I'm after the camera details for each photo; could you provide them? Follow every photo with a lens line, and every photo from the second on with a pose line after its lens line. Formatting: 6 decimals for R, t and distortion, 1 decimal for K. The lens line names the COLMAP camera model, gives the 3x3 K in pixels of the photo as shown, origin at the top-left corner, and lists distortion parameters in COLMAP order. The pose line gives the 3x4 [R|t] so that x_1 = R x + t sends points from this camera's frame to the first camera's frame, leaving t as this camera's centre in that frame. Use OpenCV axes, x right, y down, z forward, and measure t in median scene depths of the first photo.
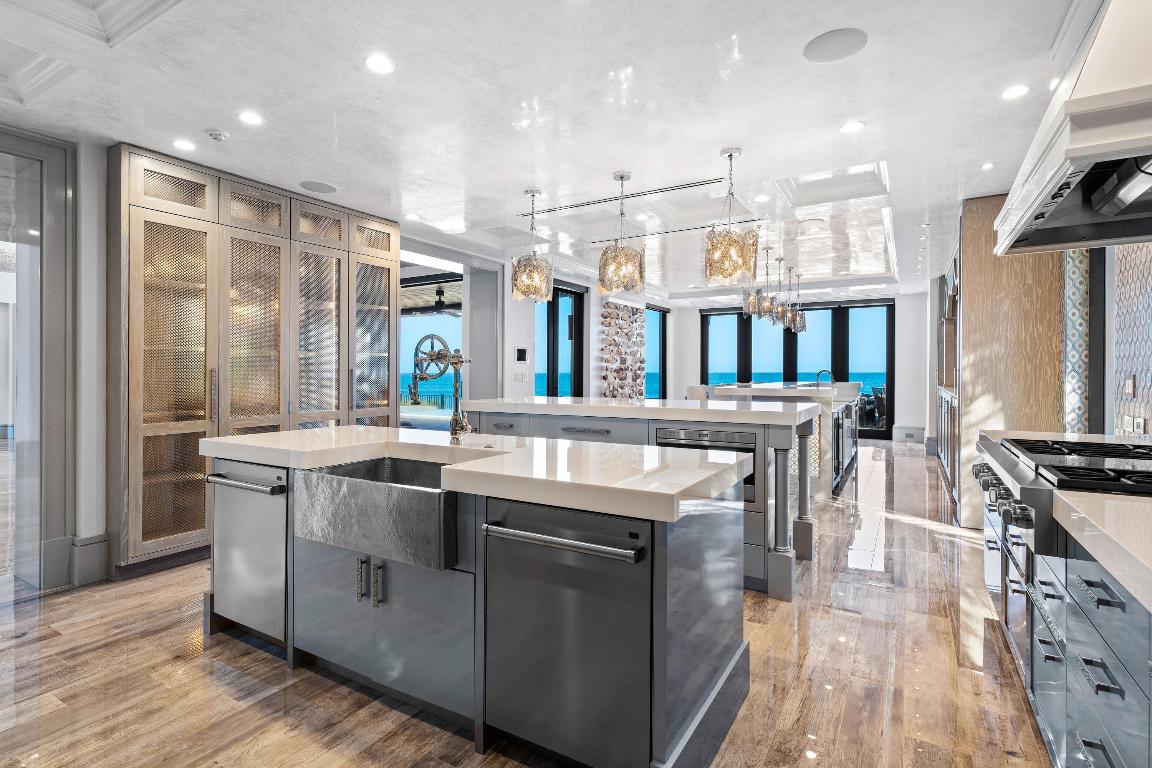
lens RADIAL K [[558.2, 0, 584.7], [0, 558.2, 367.8], [0, 0, 1]] dist [0.008318, -0.000372]
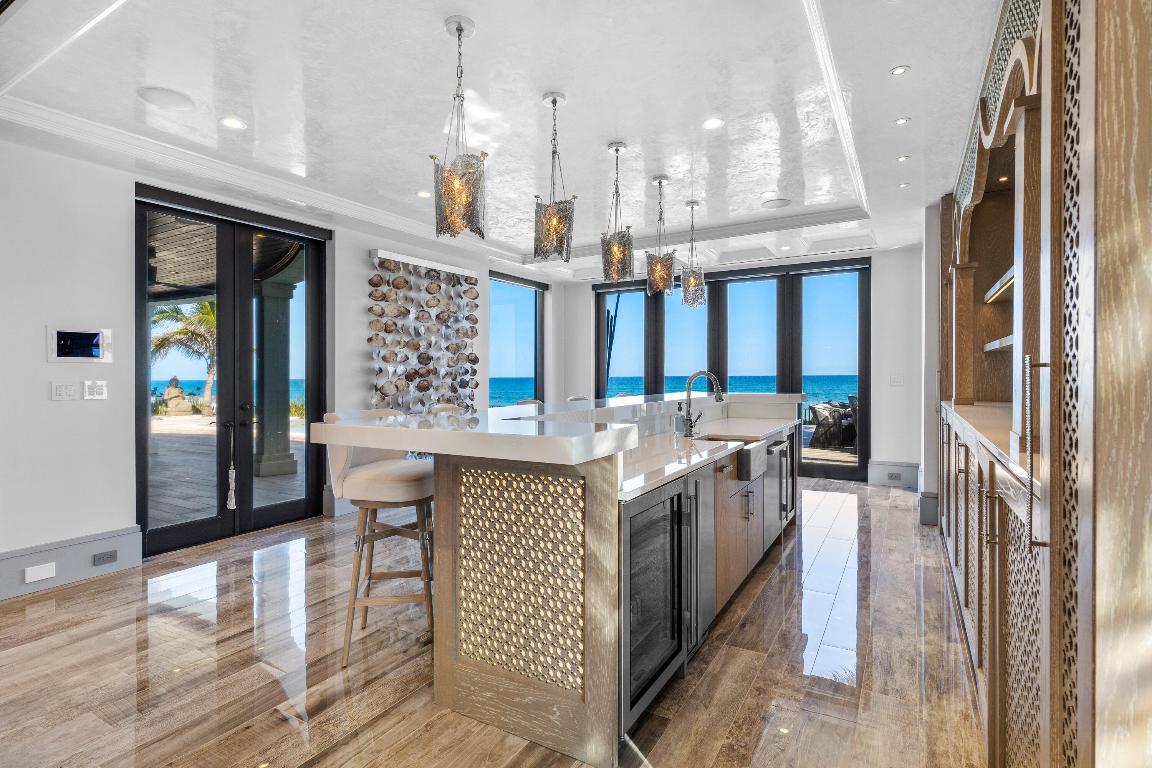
lens RADIAL K [[558.2, 0, 577.9], [0, 558.2, 379.2], [0, 0, 1]] dist [0.008318, -0.000372]
pose [[0.999903, -0.005557, -0.012809, 0.231325], [0.005697, 0.999925, 0.010865, 0.003859], [0.012747, -0.010937, 0.999859, 0.365462]]
